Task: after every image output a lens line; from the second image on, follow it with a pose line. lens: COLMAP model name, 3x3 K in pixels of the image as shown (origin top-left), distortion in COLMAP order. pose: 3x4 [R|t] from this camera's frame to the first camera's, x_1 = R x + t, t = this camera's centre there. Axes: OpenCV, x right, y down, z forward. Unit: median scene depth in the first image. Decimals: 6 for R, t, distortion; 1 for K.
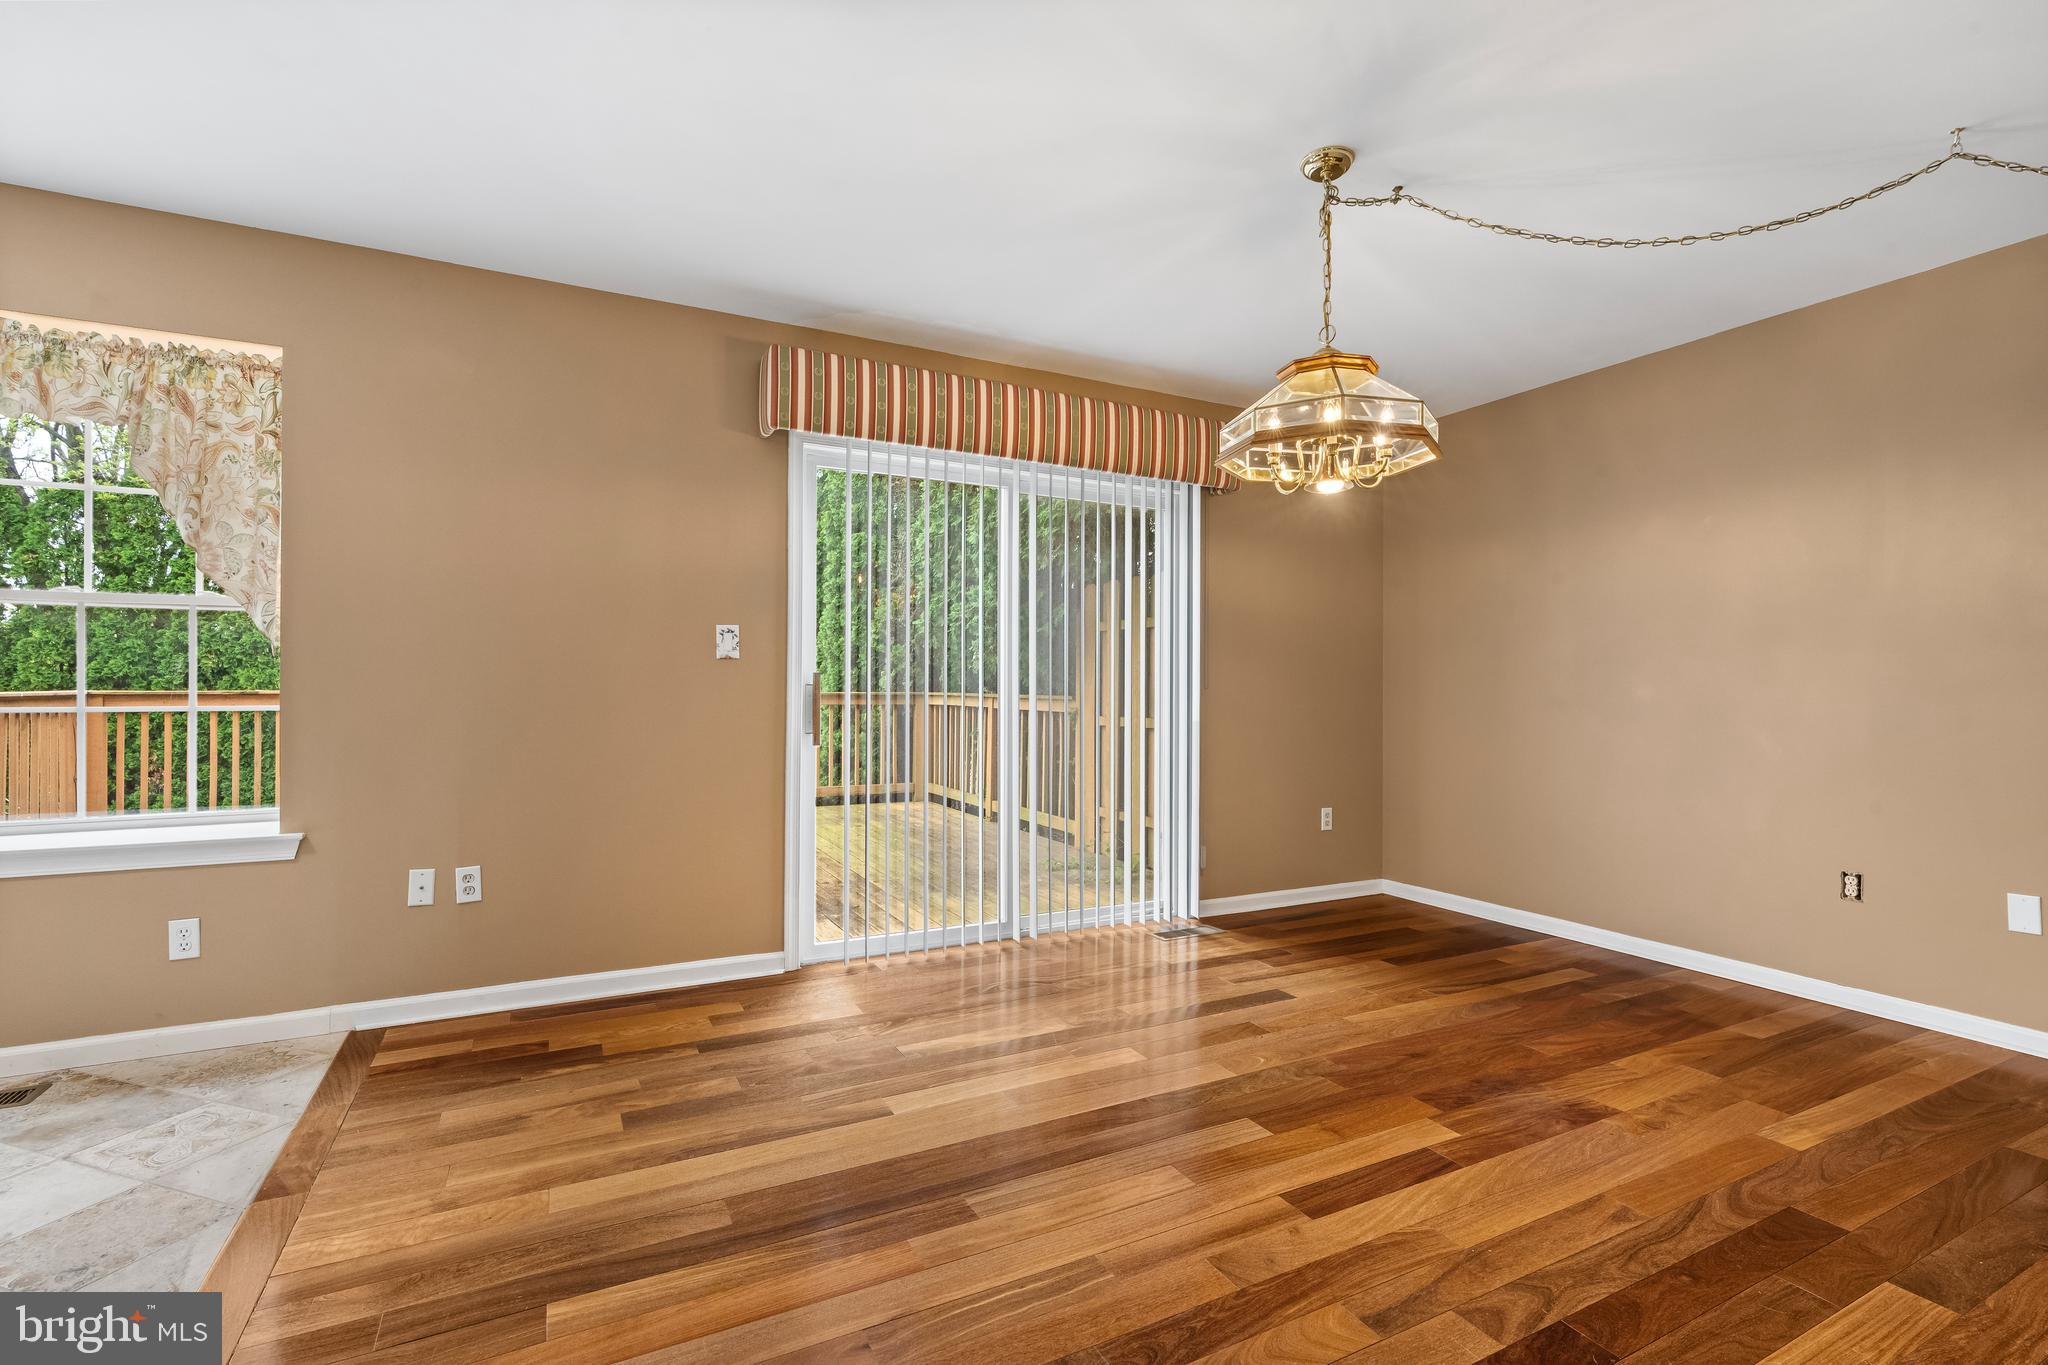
lens RADIAL K [[925.0, 0, 1015.8], [0, 925.0, 681.8], [0, 0, 1]] dist [-0.003072, 0.000233]
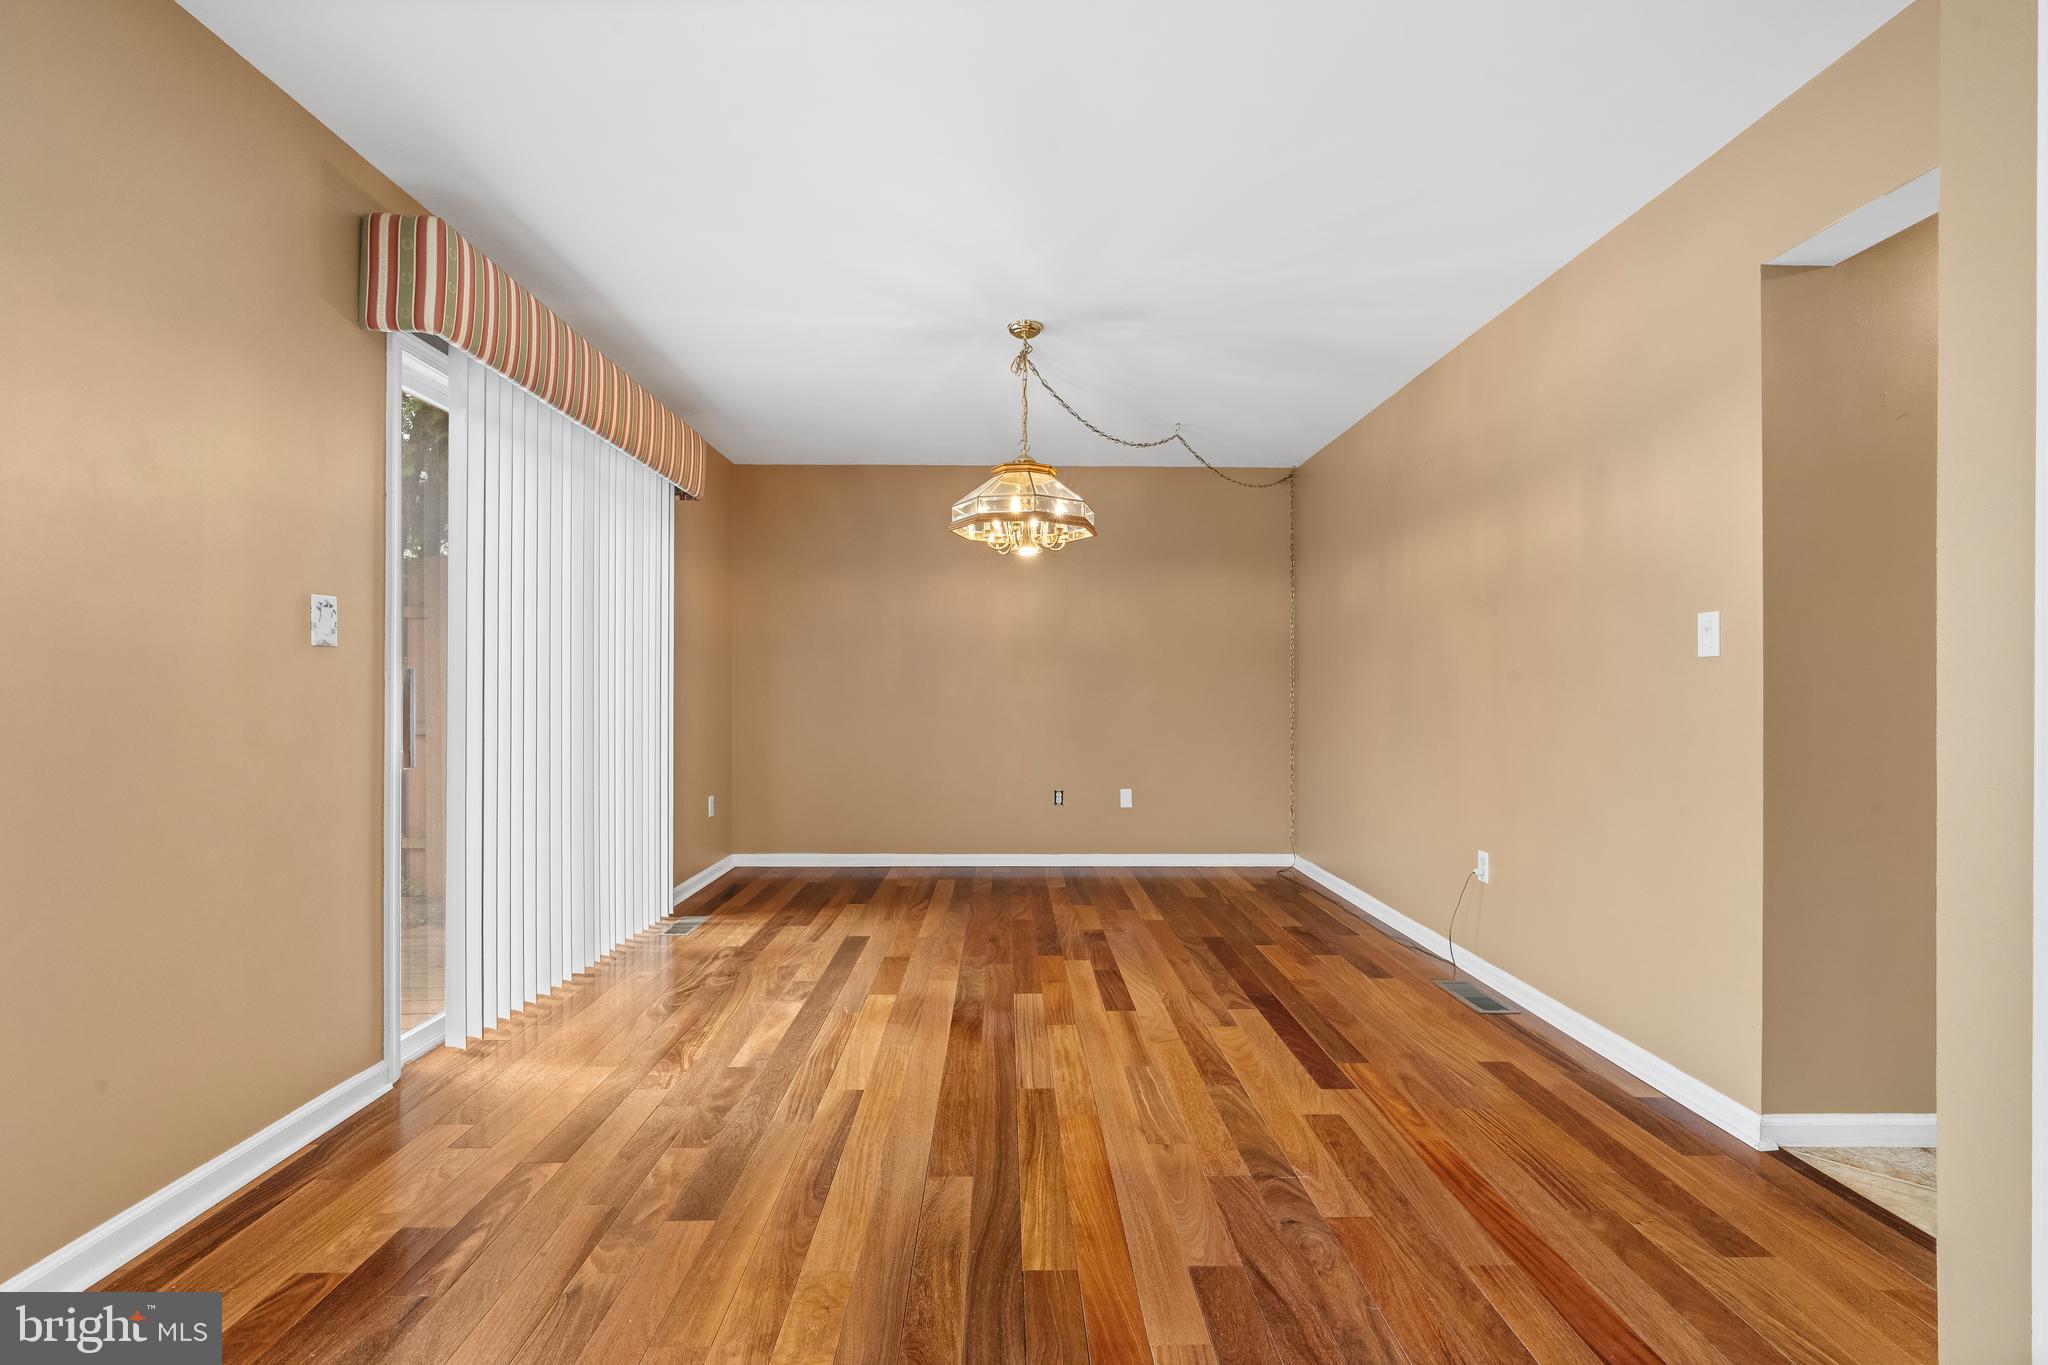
lens RADIAL K [[929.5, 0, 1018.7], [0, 929.5, 693.4], [0, 0, 1]] dist [-0.000099, 0.000595]
pose [[0.434776, -0.005035, 0.900525, -0.892040], [-0.007774, 0.999926, 0.009343, -0.001481], [-0.900505, -0.011063, 0.434705, 0.329175]]
